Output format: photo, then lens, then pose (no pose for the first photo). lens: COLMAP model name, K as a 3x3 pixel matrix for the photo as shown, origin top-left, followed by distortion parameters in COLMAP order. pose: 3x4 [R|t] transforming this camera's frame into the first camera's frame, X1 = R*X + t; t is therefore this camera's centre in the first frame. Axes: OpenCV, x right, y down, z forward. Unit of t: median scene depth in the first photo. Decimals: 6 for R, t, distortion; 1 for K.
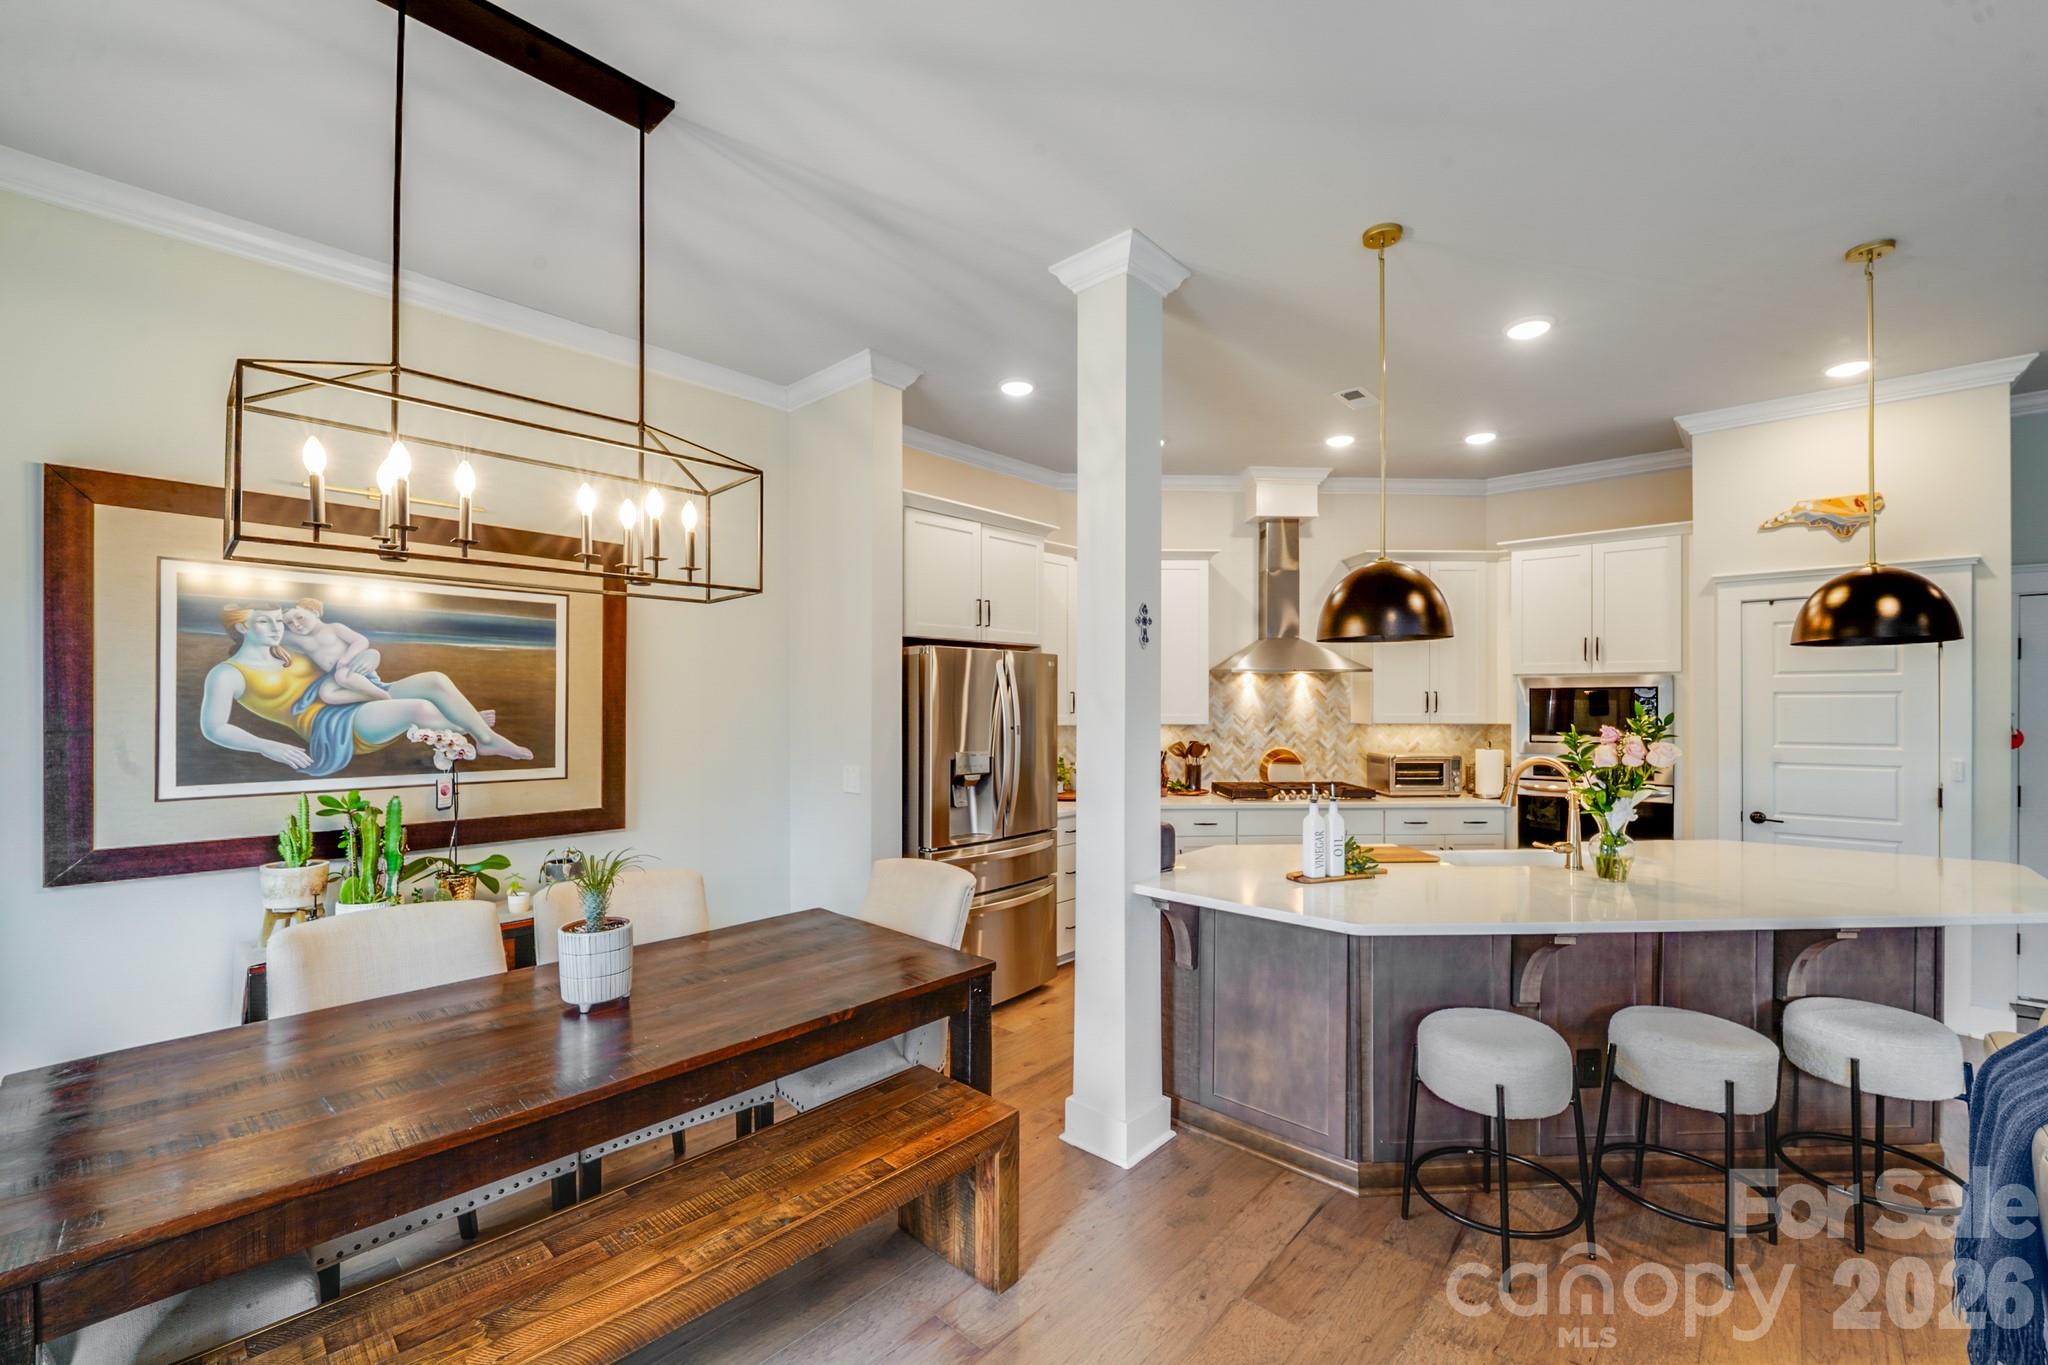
lens RADIAL K [[844.0, 0, 1016.6], [0, 844.0, 700.5], [0, 0, 1]] dist [-0.004760, -0.002628]
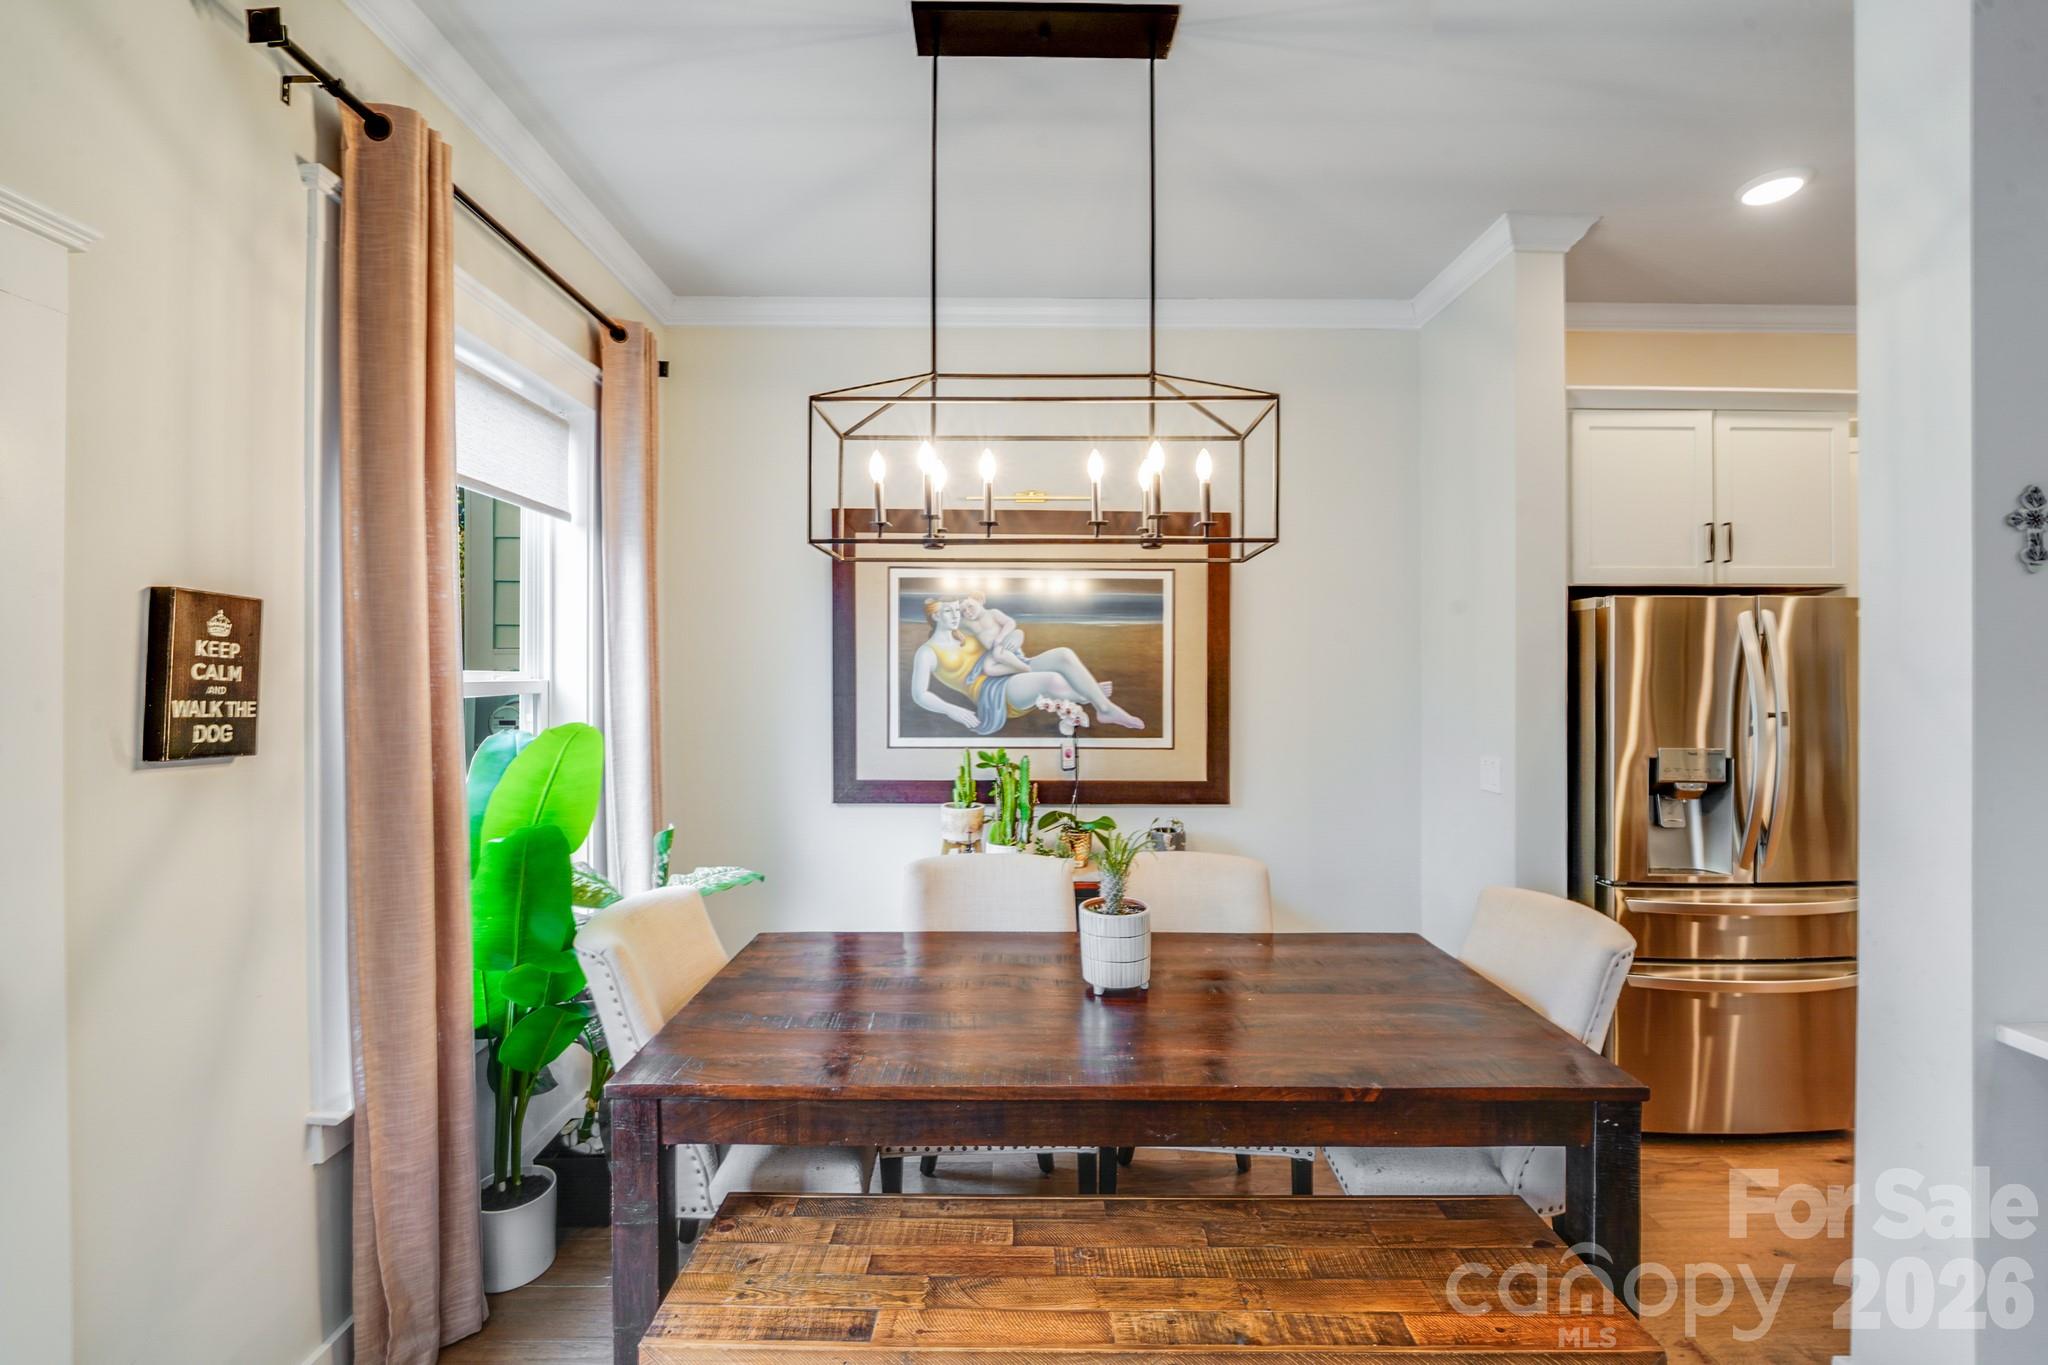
lens RADIAL K [[841.6, 0, 1021.4], [0, 841.6, 672.8], [0, 0, 1]] dist [-0.006889, -0.002195]
pose [[0.683826, 0.000063, -0.729645, 0.085474], [0.000057, 1.000000, 0.000140, -0.000511], [0.729645, -0.000137, 0.683826, 0.176910]]
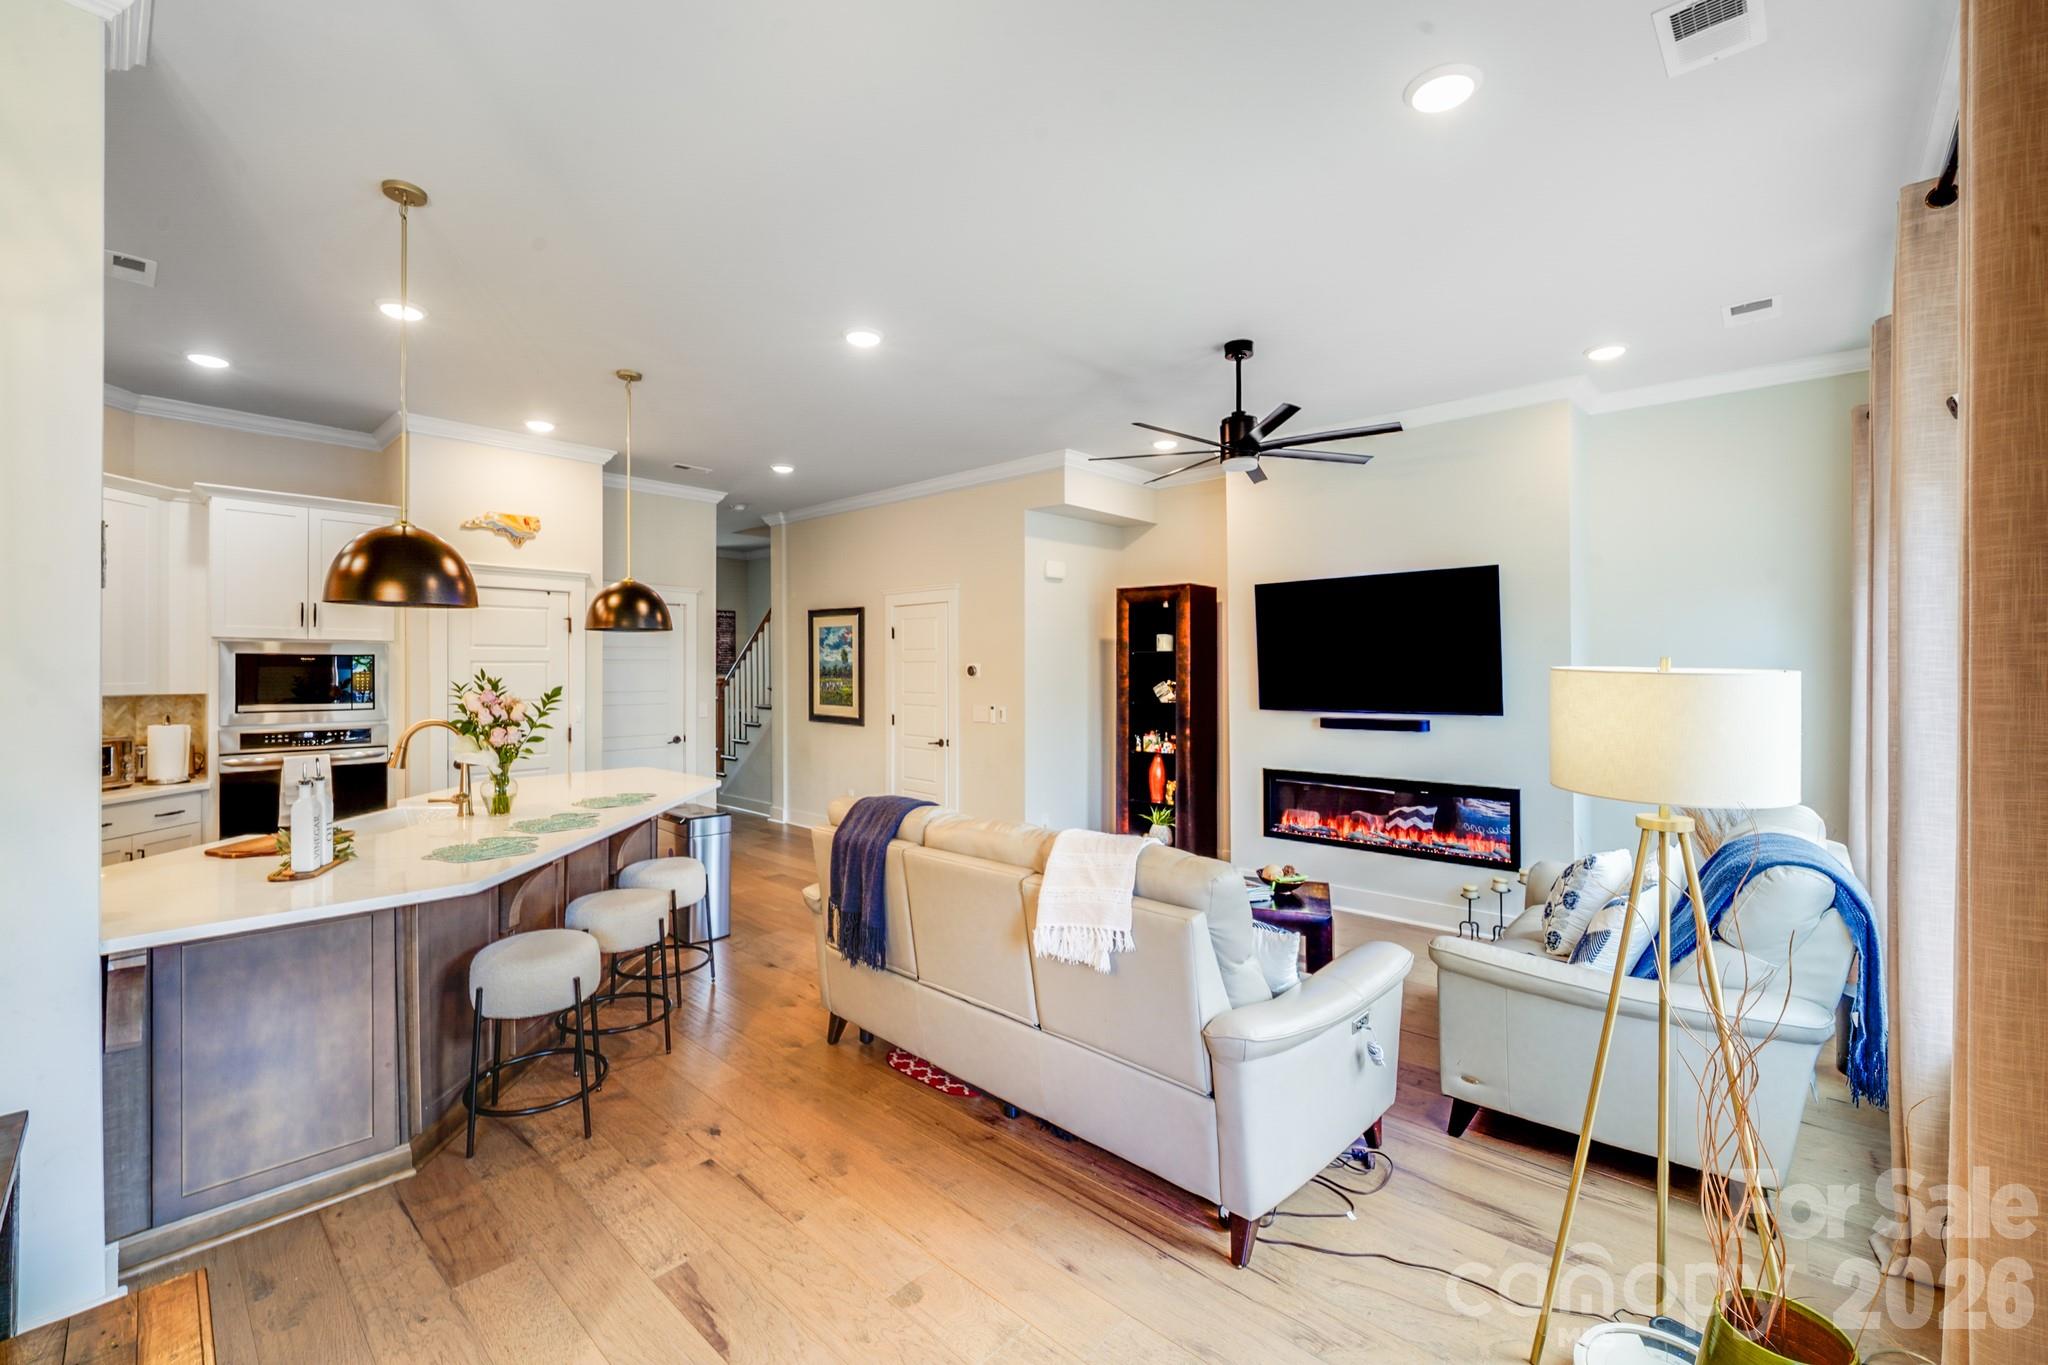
lens RADIAL K [[844.0, 0, 1023.9], [0, 844.0, 671.9], [0, 0, 1]] dist [-0.004760, -0.002628]
pose [[0.003264, -0.002733, 0.999991, -0.445249], [-0.000959, 0.999996, 0.002736, 0.003019], [-0.999994, -0.000967, 0.003261, 0.231232]]
